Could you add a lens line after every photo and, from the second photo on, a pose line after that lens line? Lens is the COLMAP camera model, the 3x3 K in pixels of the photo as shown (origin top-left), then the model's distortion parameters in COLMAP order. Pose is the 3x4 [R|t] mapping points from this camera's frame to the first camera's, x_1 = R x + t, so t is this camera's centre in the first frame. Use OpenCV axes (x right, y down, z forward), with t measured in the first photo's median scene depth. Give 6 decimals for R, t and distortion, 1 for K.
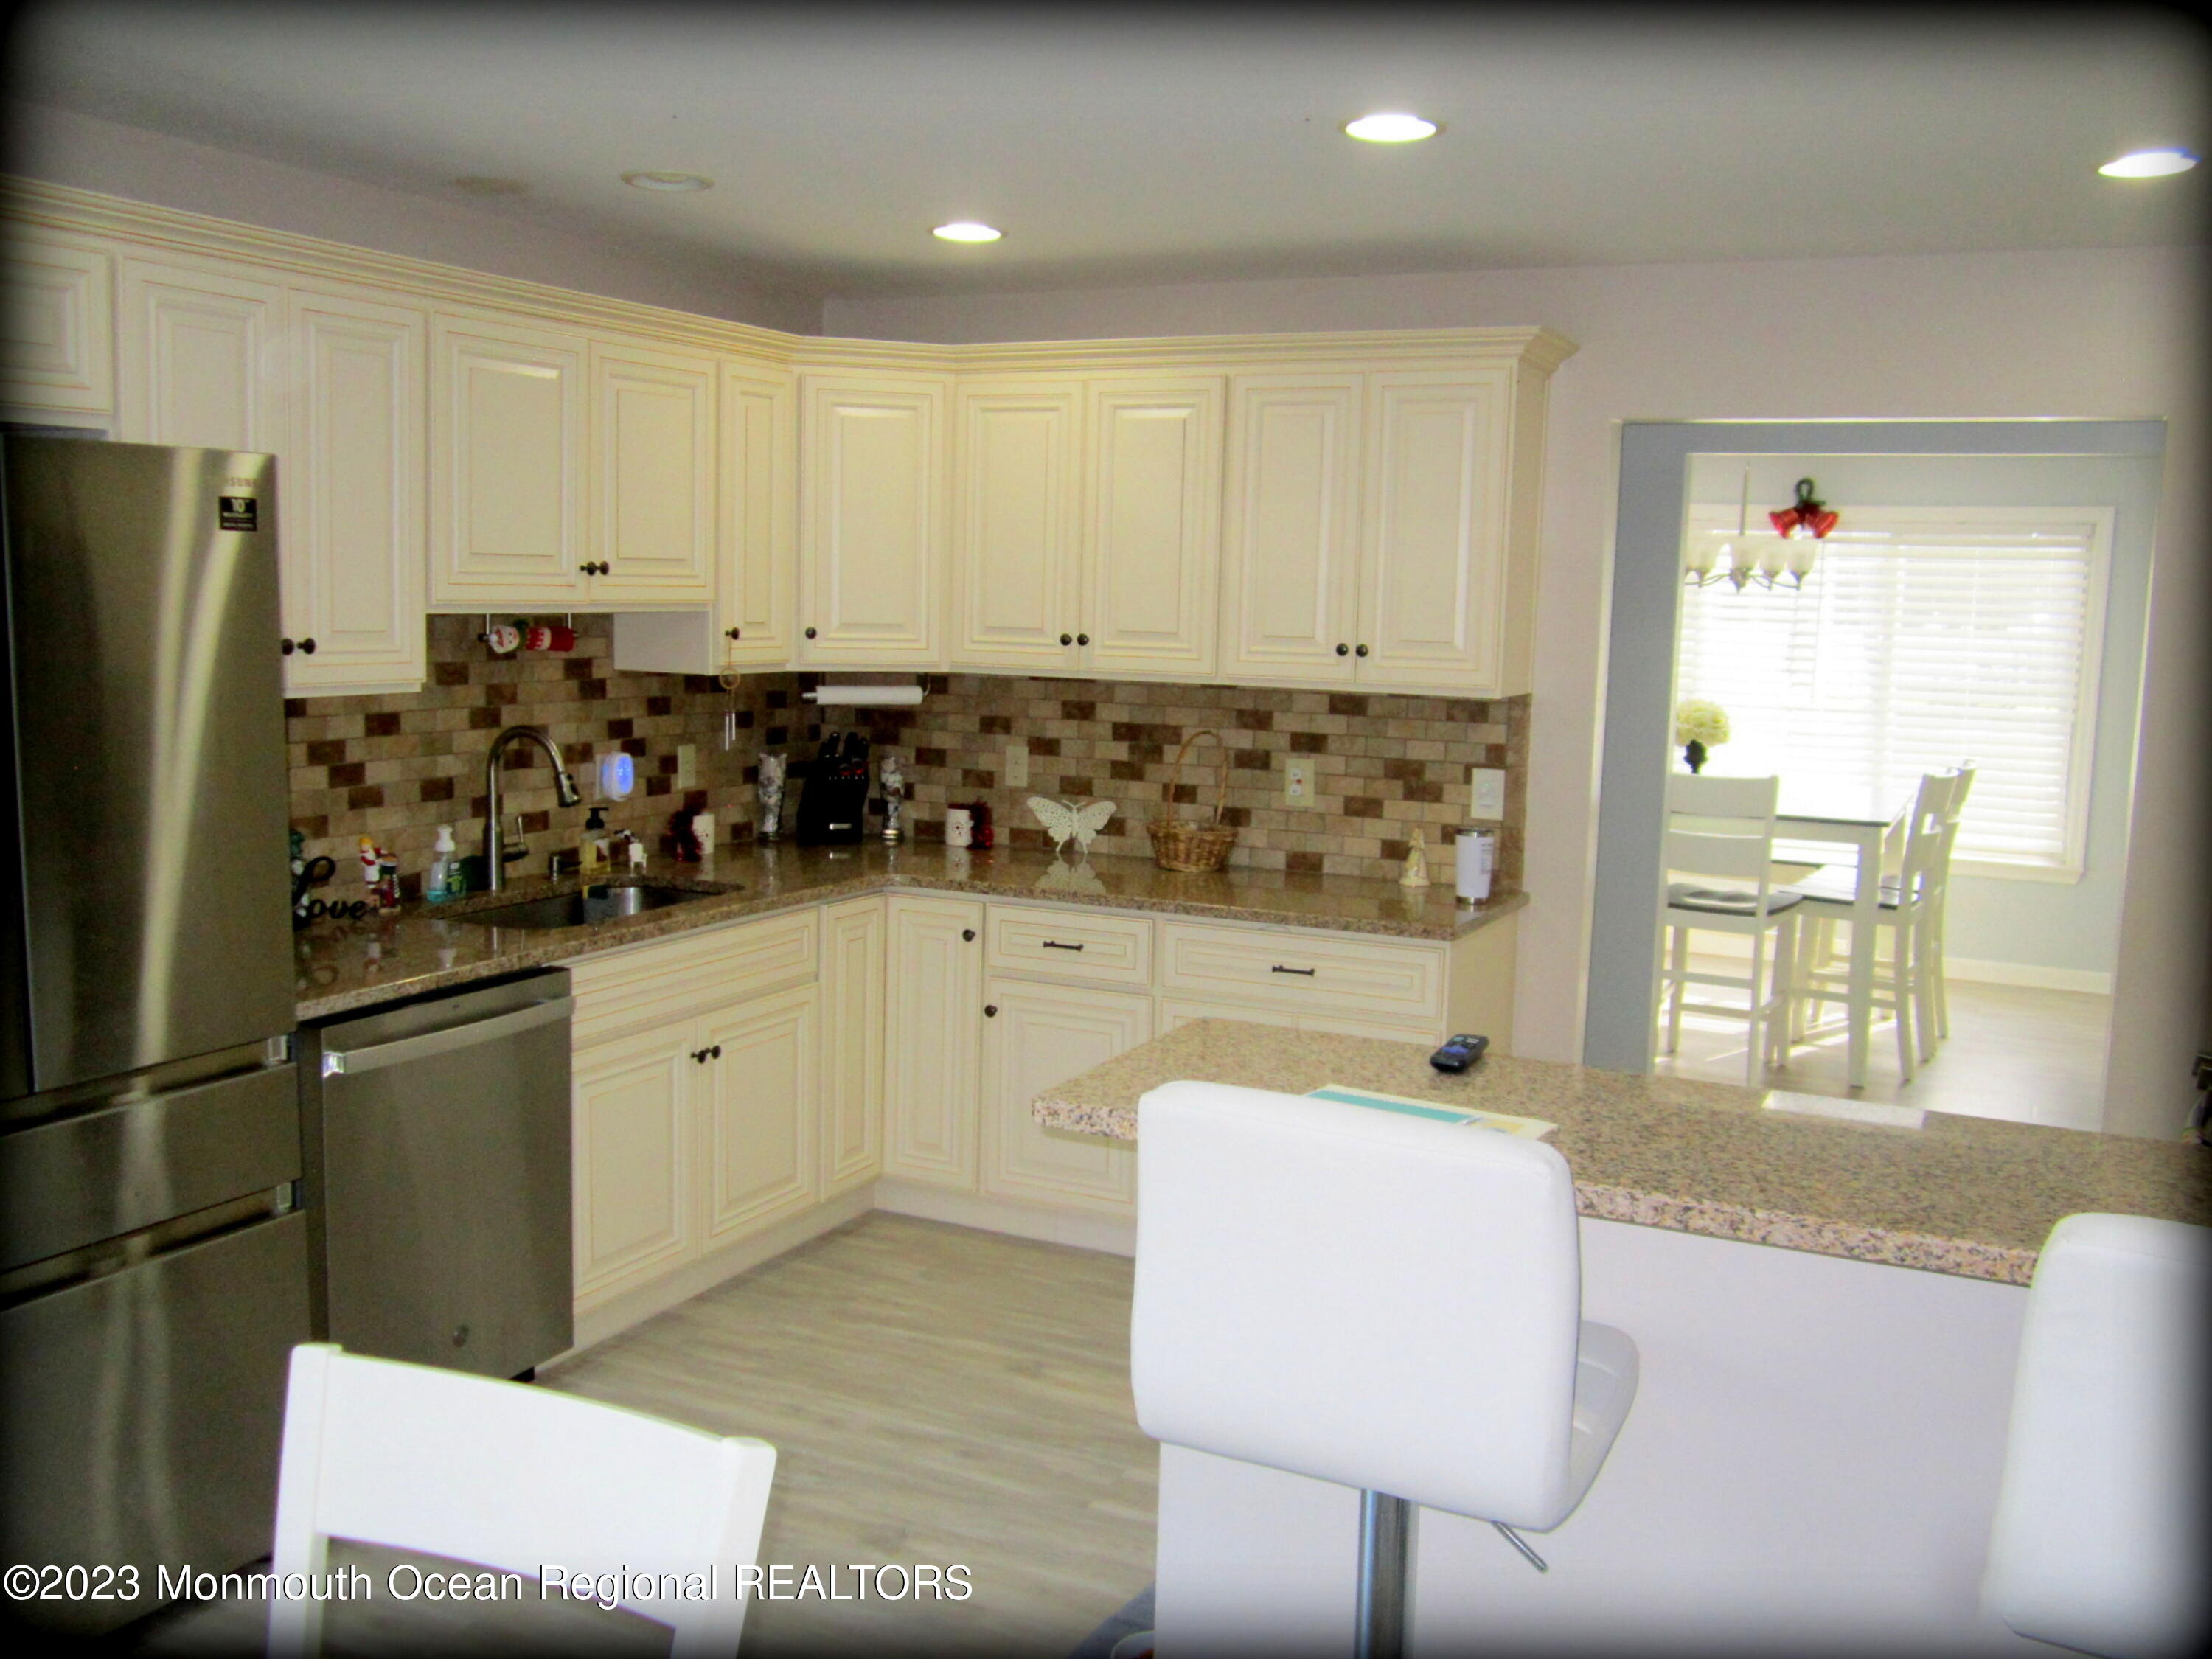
lens RADIAL K [[1848.9, 0, 1108.7], [0, 1848.9, 830.6], [0, 0, 1]] dist [-0.008267, -0.005589]
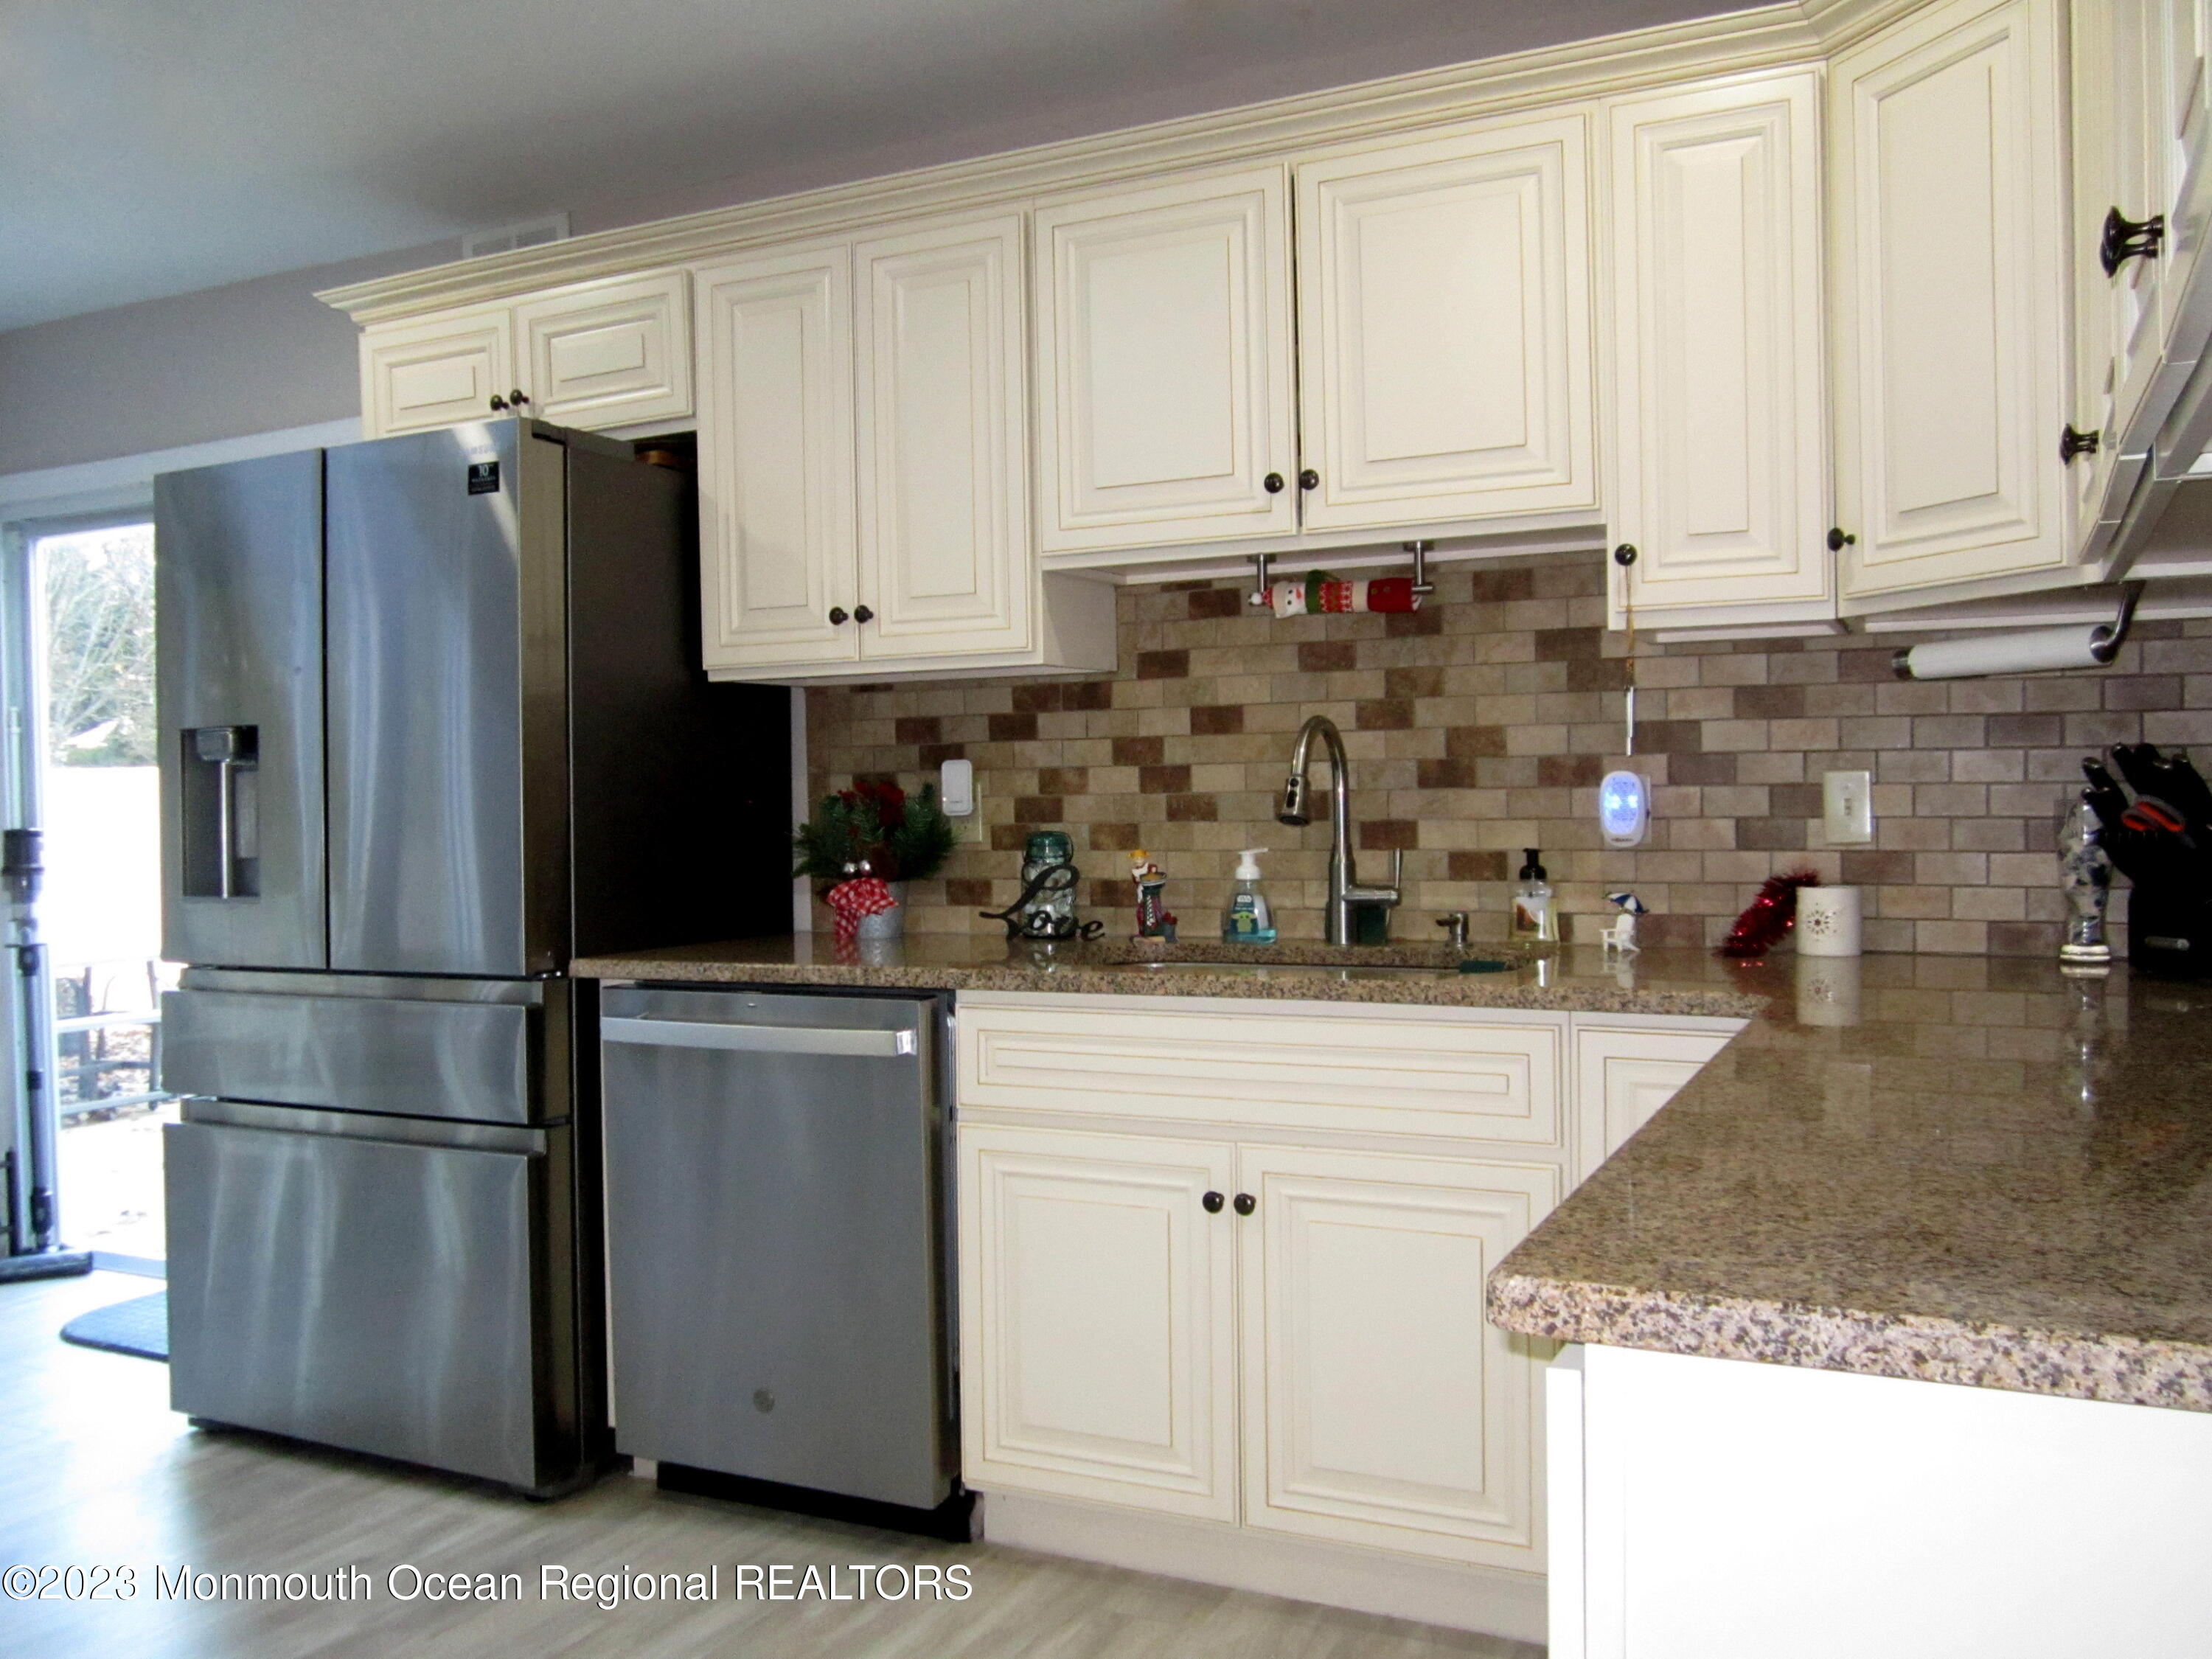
lens RADIAL K [[1848.9, 0, 1105.6], [0, 1848.9, 819.5], [0, 0, 1]] dist [-0.008267, -0.005589]
pose [[0.037914, -0.007715, -0.999251, 0.402829], [-0.105132, 0.994390, -0.011666, 0.001090], [0.993735, 0.105495, 0.036890, 0.876128]]
